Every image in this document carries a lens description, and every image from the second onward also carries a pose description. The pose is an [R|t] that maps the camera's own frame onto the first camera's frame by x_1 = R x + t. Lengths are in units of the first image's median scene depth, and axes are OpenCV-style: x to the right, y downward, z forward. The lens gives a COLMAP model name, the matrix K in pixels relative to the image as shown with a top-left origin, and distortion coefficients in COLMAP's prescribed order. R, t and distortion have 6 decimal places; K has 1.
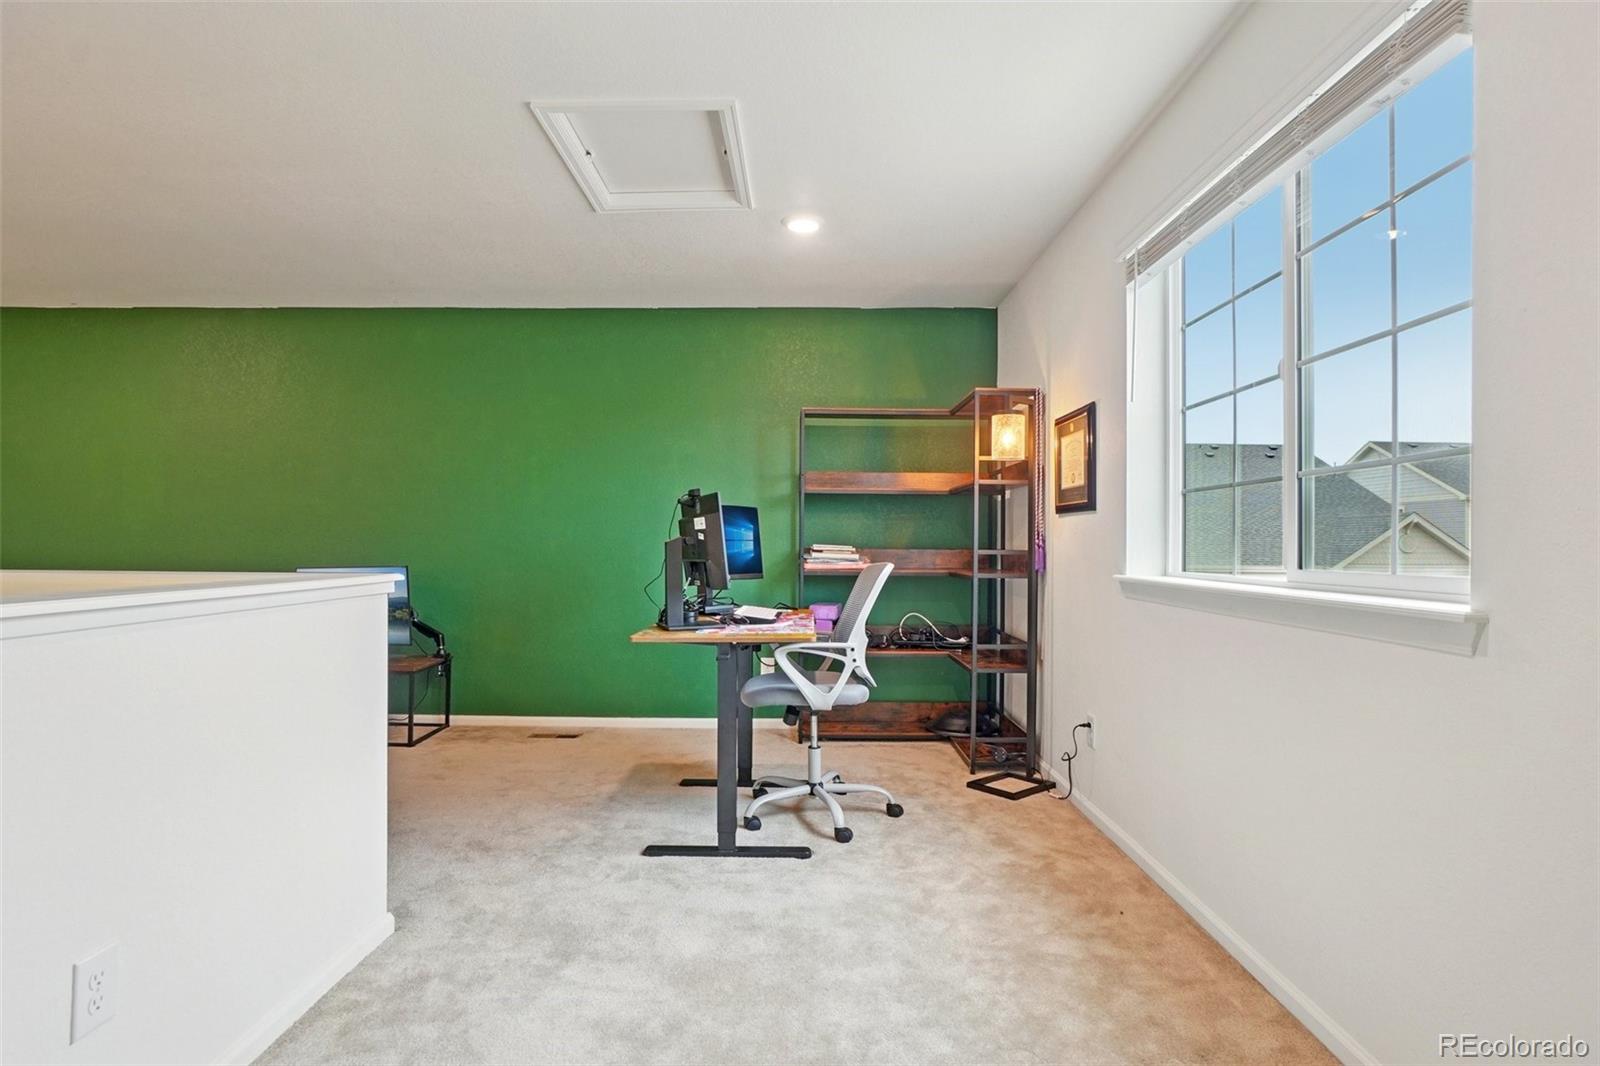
lens RADIAL K [[838.8, 0, 810.6], [0, 838.8, 527.8], [0, 0, 1]] dist [-0.035270, 0.013866]
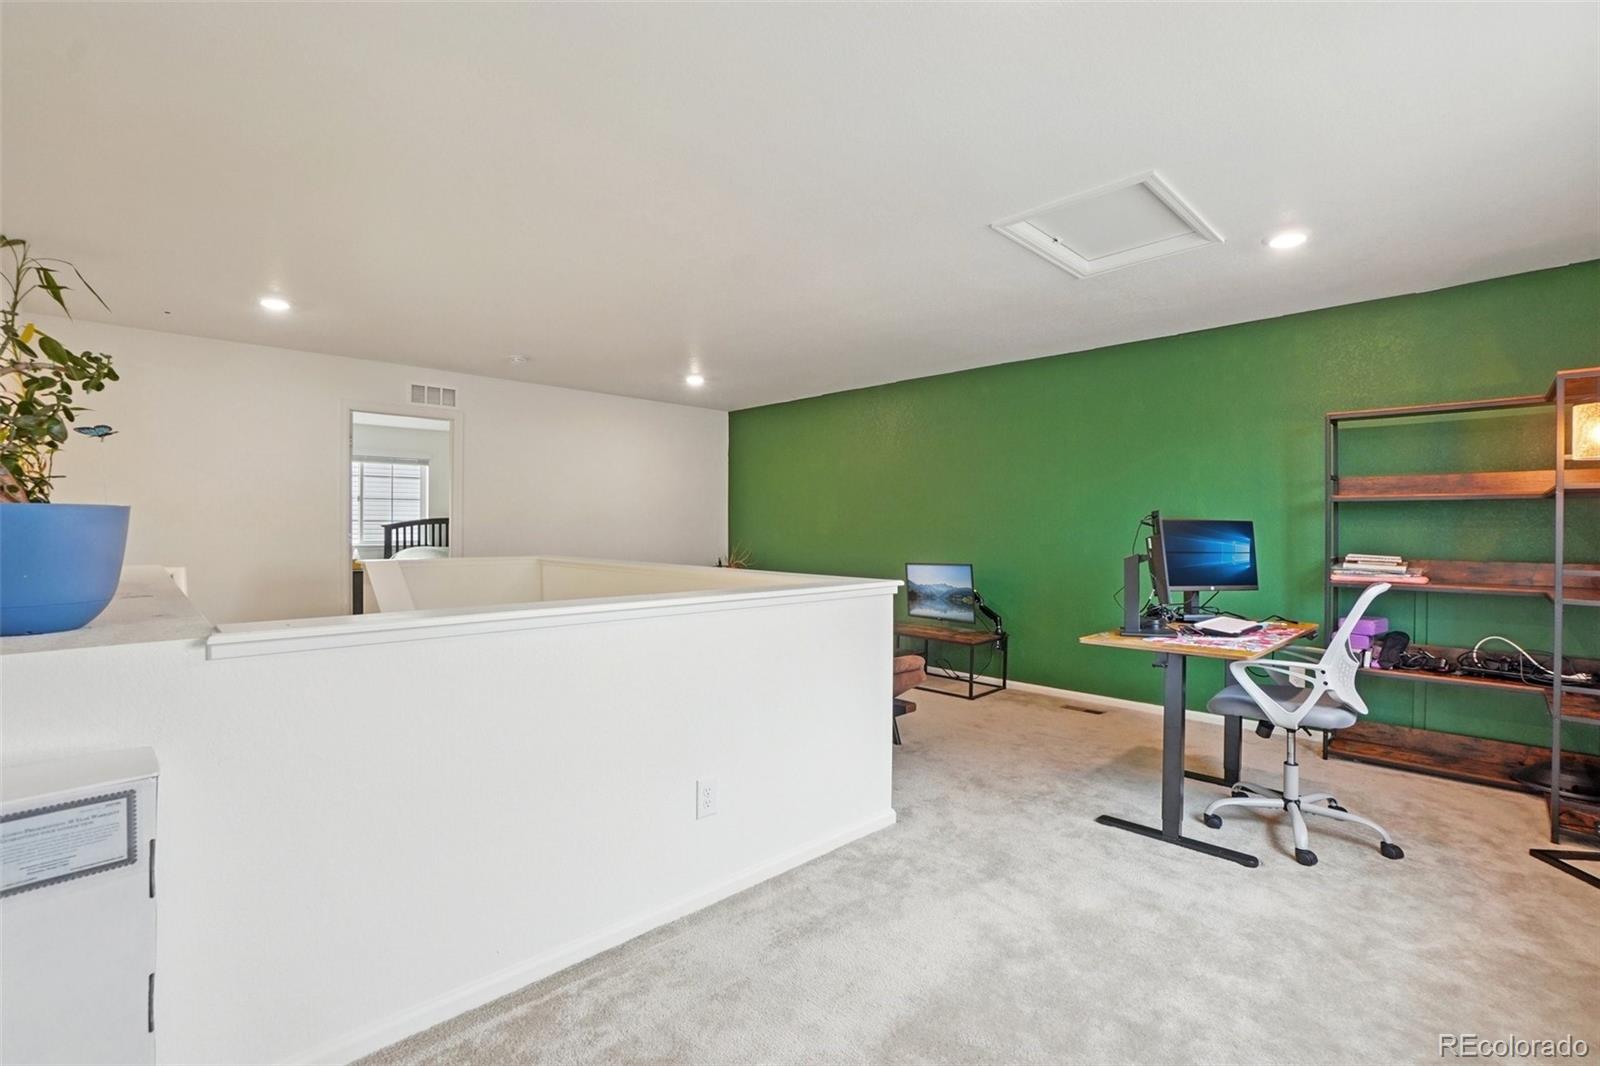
lens RADIAL K [[702.4, 0, 788.7], [0, 702.4, 525.7], [0, 0, 1]] dist [-0.022512, 0.009067]
pose [[0.707333, -0.010762, -0.706798, 0.181018], [0.013837, 0.999903, -0.001377, -0.032869], [0.706745, -0.008807, 0.707414, -0.014832]]
